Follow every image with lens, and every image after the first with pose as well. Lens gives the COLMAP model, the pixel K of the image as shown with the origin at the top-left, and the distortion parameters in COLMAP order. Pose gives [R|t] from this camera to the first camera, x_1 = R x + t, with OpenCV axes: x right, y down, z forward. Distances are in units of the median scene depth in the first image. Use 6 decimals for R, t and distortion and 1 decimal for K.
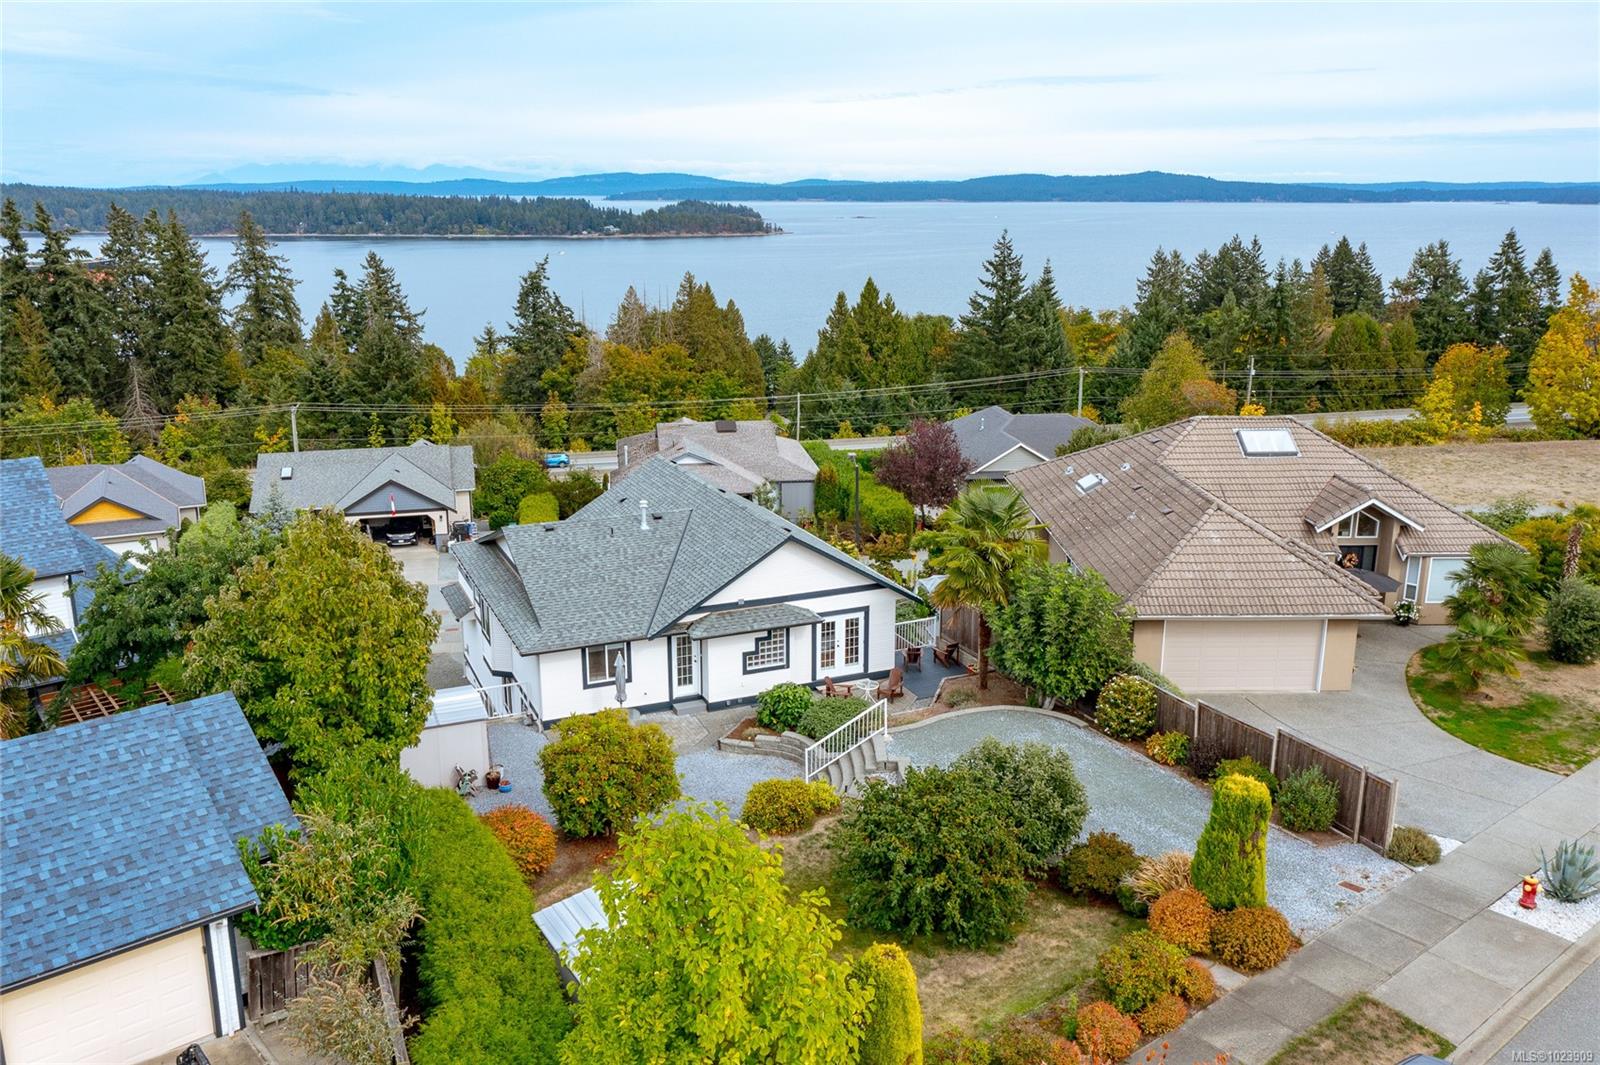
lens RADIAL K [[1316.1, 0, 820.4], [0, 1316.1, 535.5], [0, 0, 1]] dist [-0.005024, 0.013102]
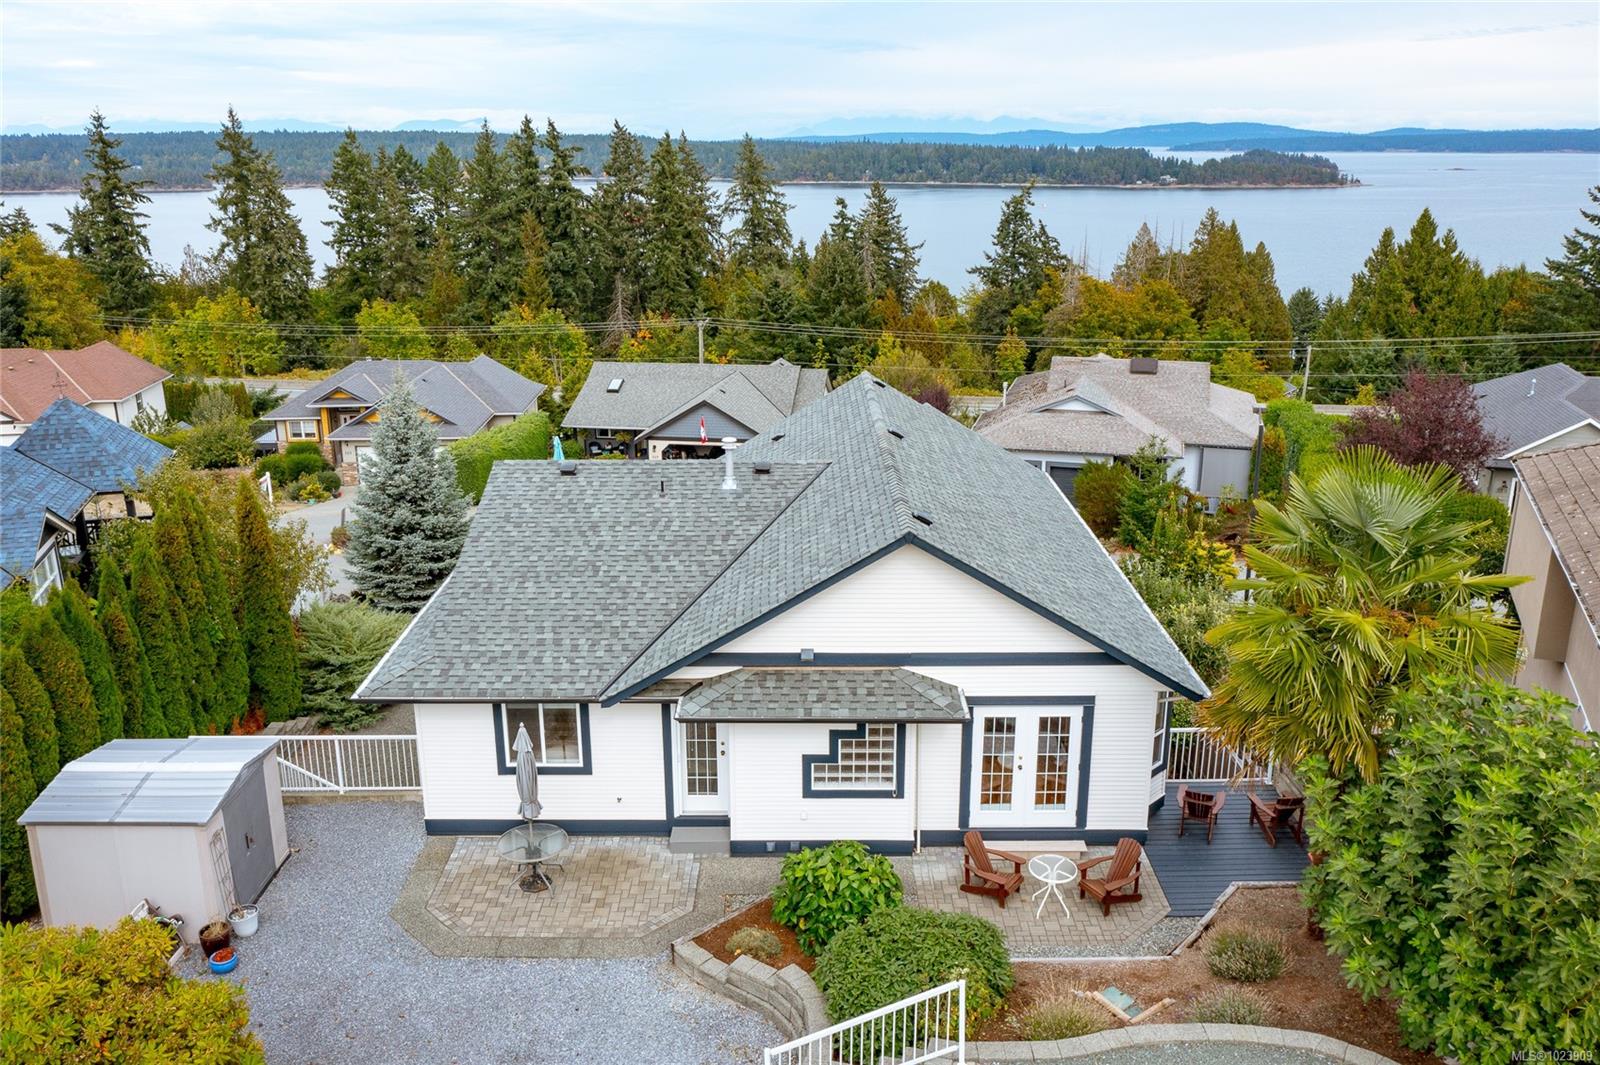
lens RADIAL K [[1268.8, 0, 814.0], [0, 1268.8, 532.9], [0, 0, 1]] dist [-0.009072, -0.000797]
pose [[0.907681, 0.115739, -0.403385, 0.037661], [-0.101536, 0.993226, 0.056504, -0.006417], [0.407192, -0.010329, 0.913284, 0.164890]]
